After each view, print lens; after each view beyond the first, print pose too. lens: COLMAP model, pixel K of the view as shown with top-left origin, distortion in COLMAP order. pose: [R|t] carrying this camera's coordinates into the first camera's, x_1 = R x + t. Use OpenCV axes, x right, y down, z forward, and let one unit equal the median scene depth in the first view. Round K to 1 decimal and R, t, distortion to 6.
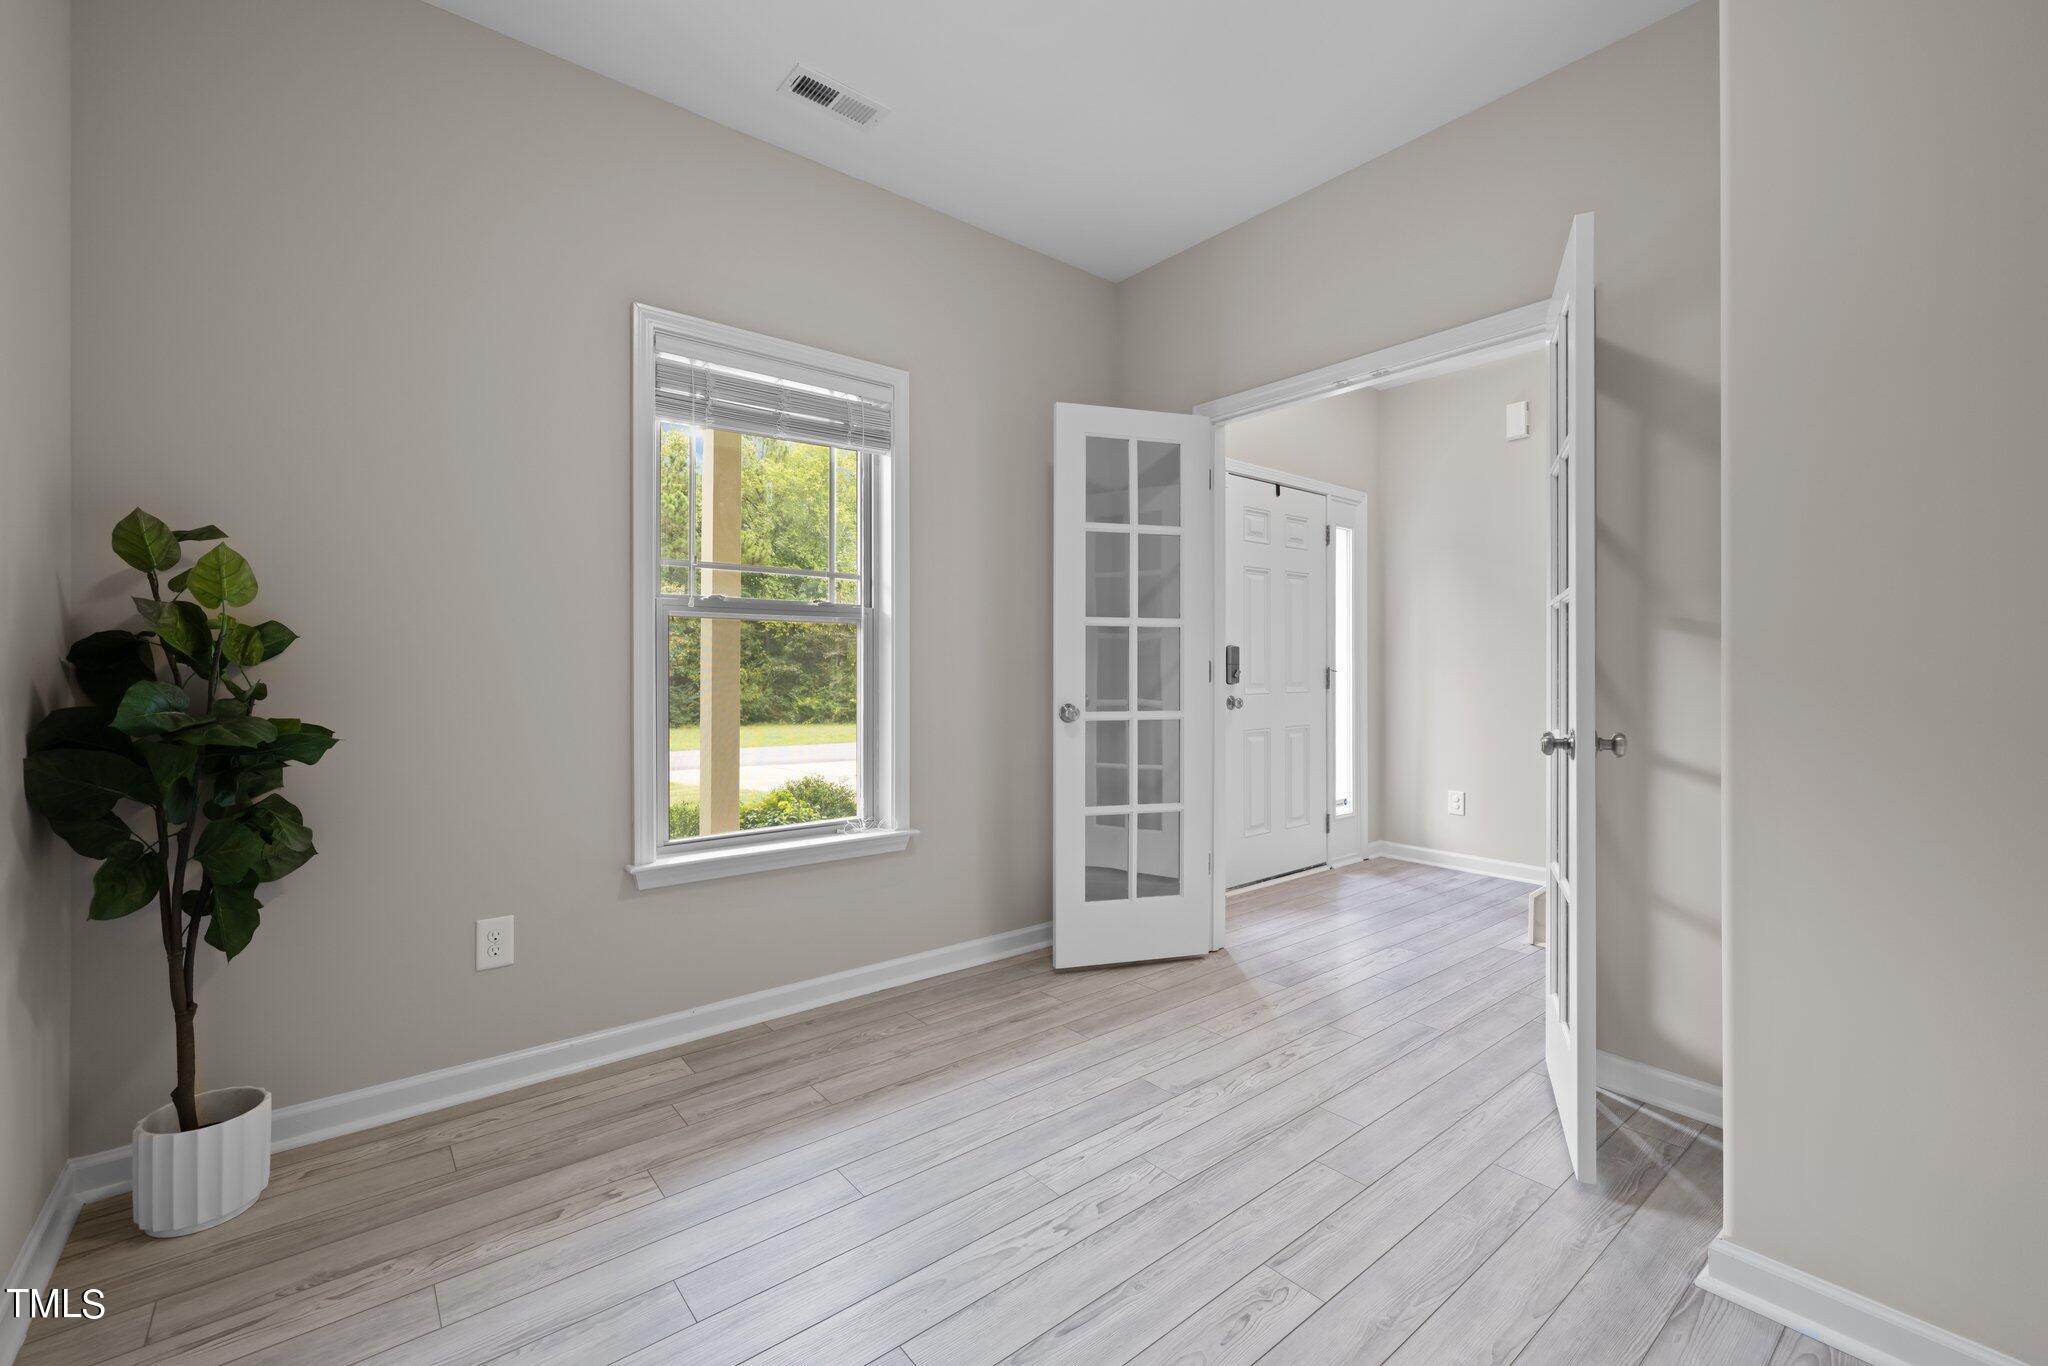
lens RADIAL K [[861.1, 0, 1008.1], [0, 861.1, 666.8], [0, 0, 1]] dist [0.002319, 0.000328]
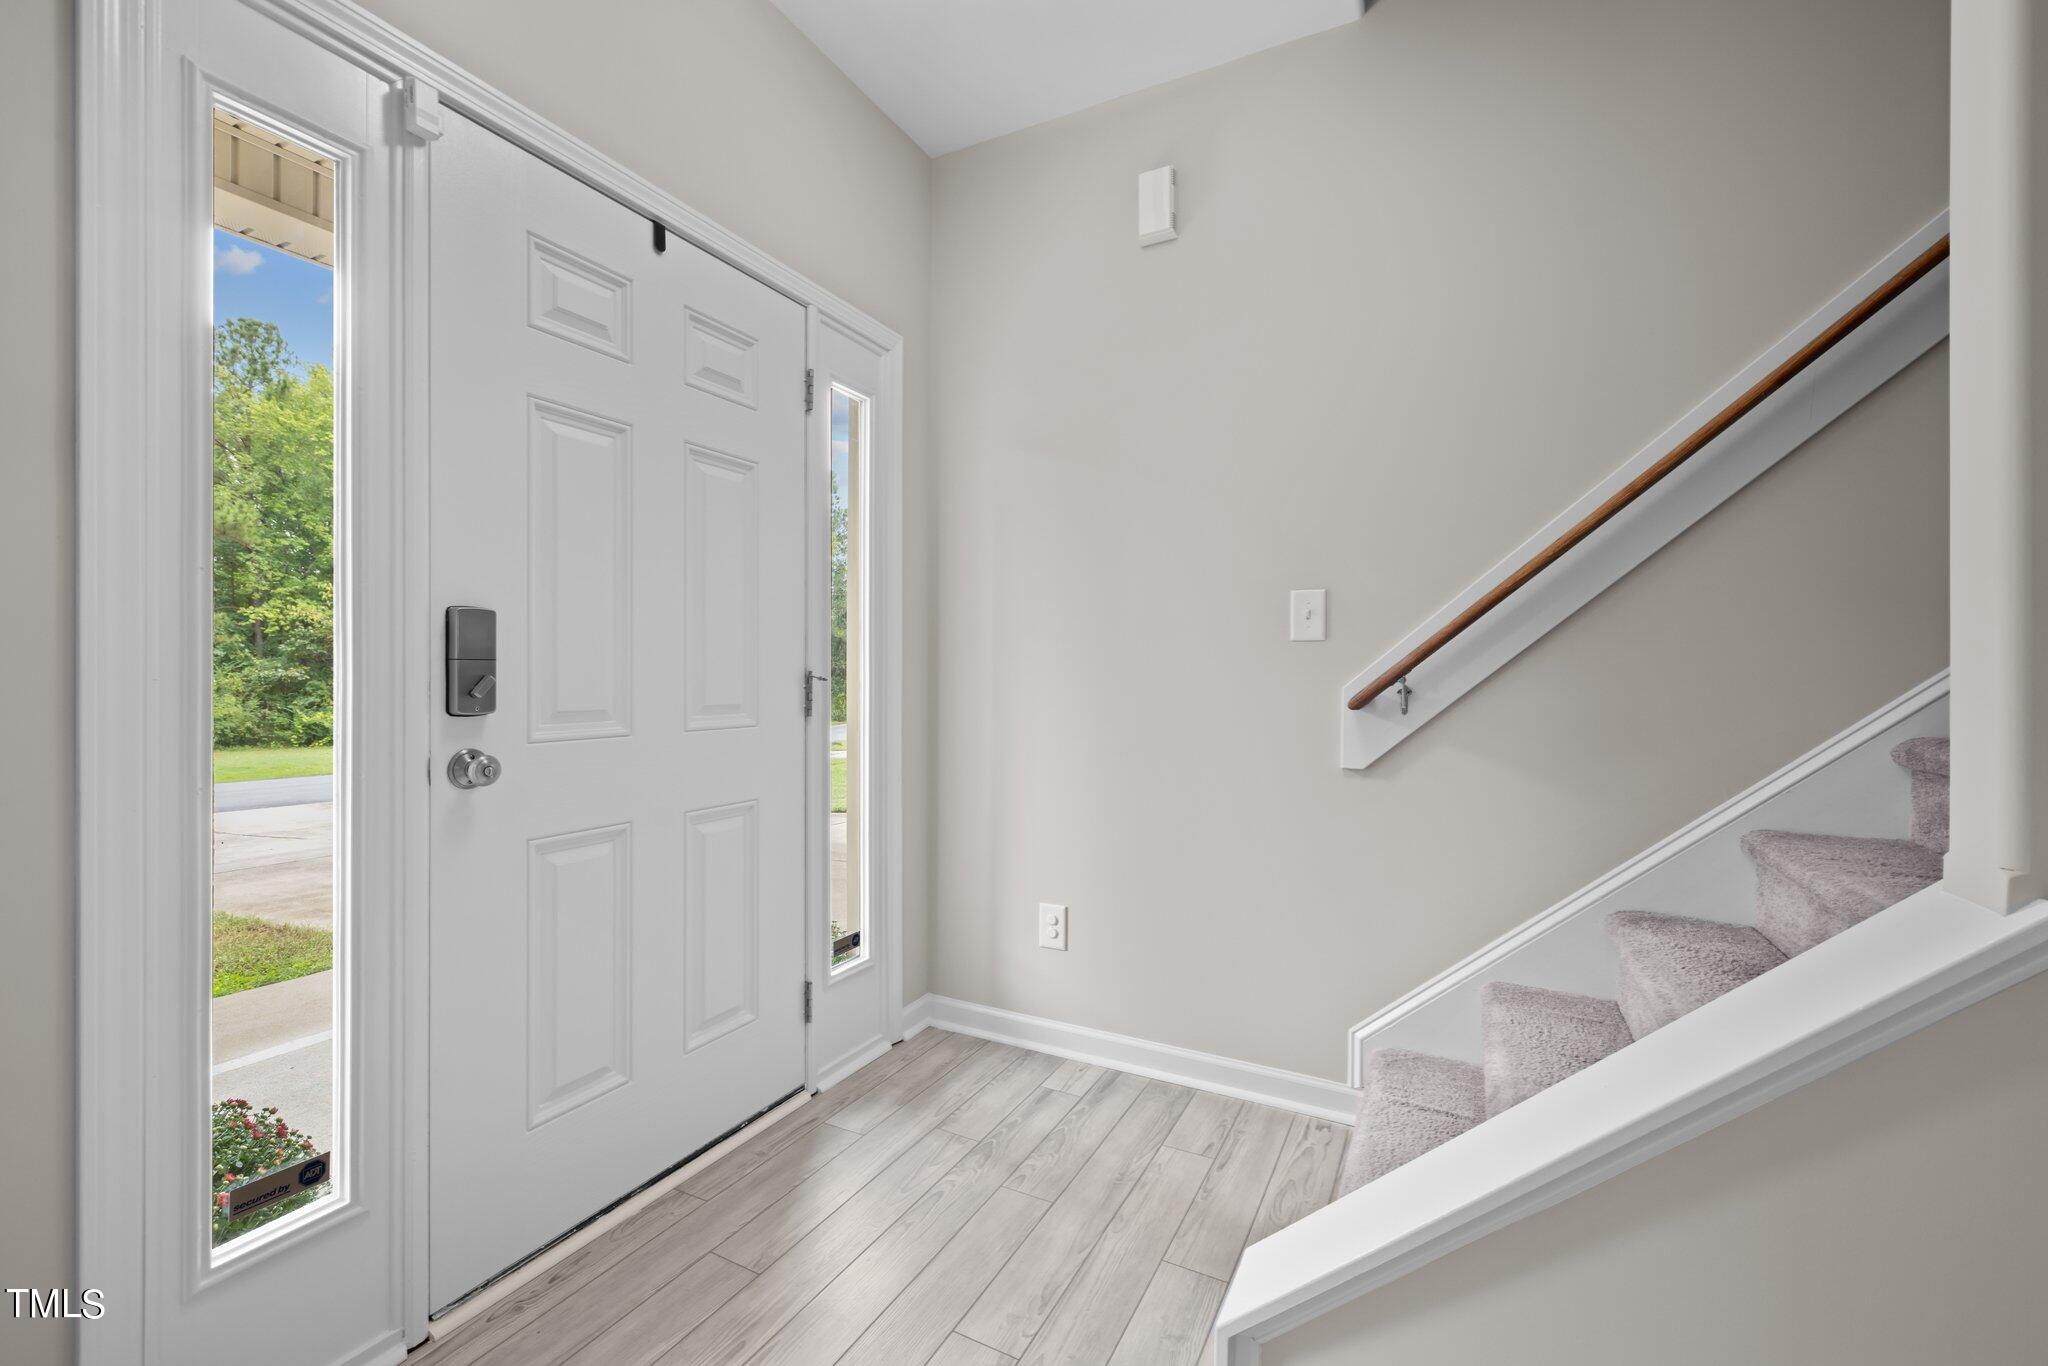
lens RADIAL K [[872.7, 0, 992.6], [0, 872.7, 678.8], [0, 0, 1]] dist [-0.000389, -0.000060]
pose [[0.926126, 0.001726, 0.377210, 0.267827], [-0.003864, 0.999980, 0.004911, 0.001633], [-0.377194, -0.006006, 0.926115, 0.489143]]
